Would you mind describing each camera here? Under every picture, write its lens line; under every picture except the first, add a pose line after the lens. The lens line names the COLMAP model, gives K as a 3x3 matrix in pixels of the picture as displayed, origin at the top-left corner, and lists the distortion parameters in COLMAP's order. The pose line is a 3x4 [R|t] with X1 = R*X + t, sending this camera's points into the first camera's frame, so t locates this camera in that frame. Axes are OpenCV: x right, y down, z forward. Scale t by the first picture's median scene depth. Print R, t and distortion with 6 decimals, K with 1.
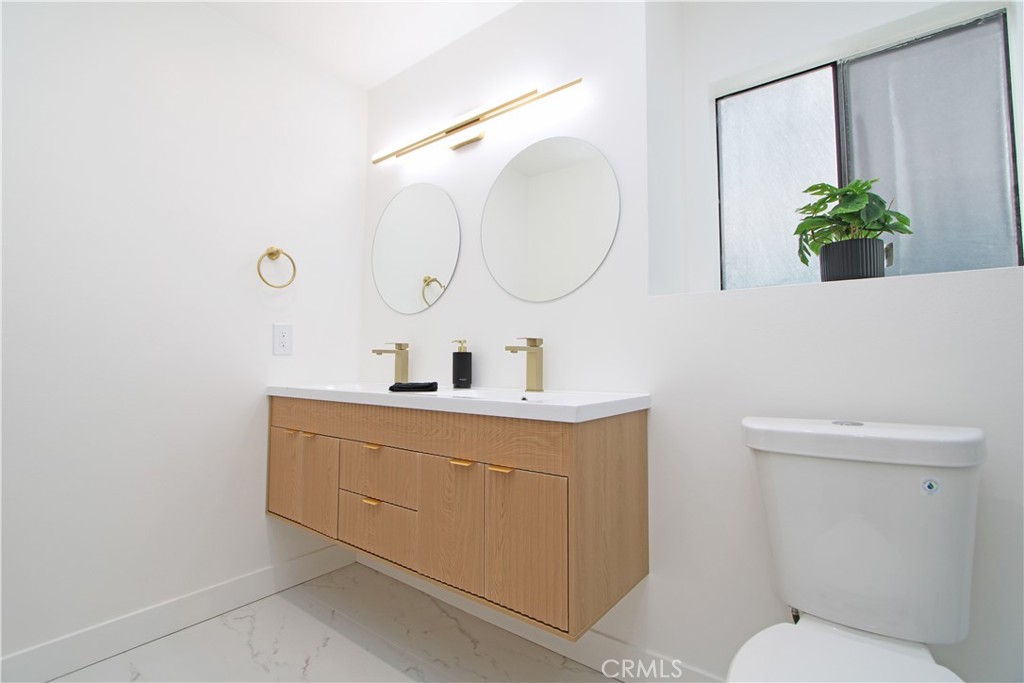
lens RADIAL K [[469.5, 0, 516.8], [0, 469.5, 331.7], [0, 0, 1]] dist [-0.010376, 0.000433]
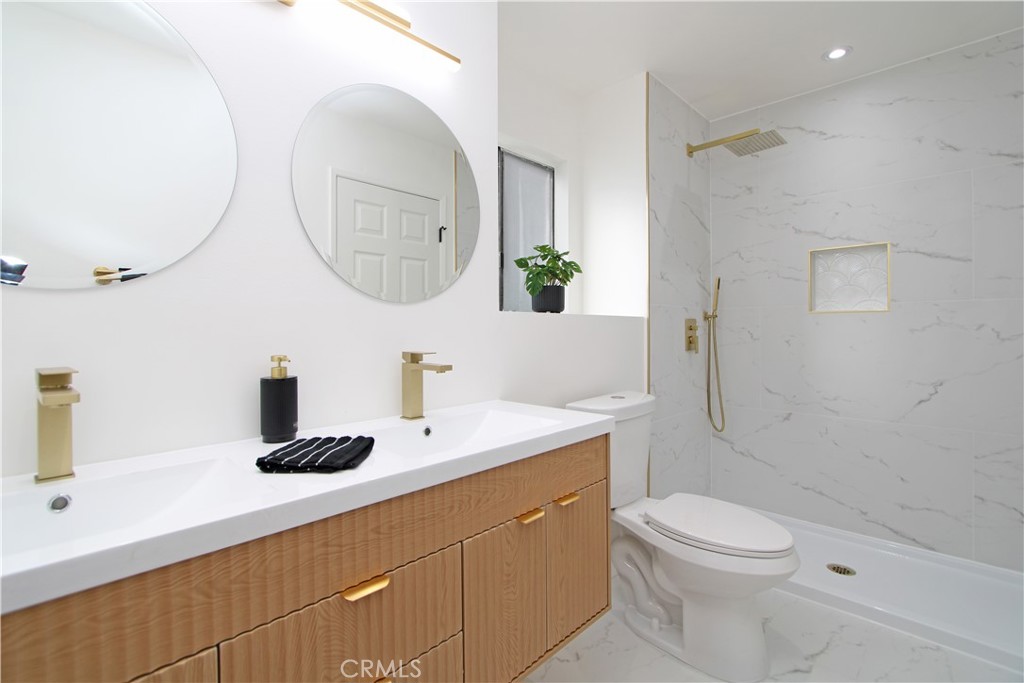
lens RADIAL K [[469.5, 0, 516.8], [0, 469.5, 331.7], [0, 0, 1]] dist [-0.010376, 0.000433]
pose [[0.093493, 0.002542, 0.995617, -0.732688], [-0.056635, 0.998391, 0.002769, -0.031666], [-0.994008, -0.056646, 0.093486, 0.767888]]
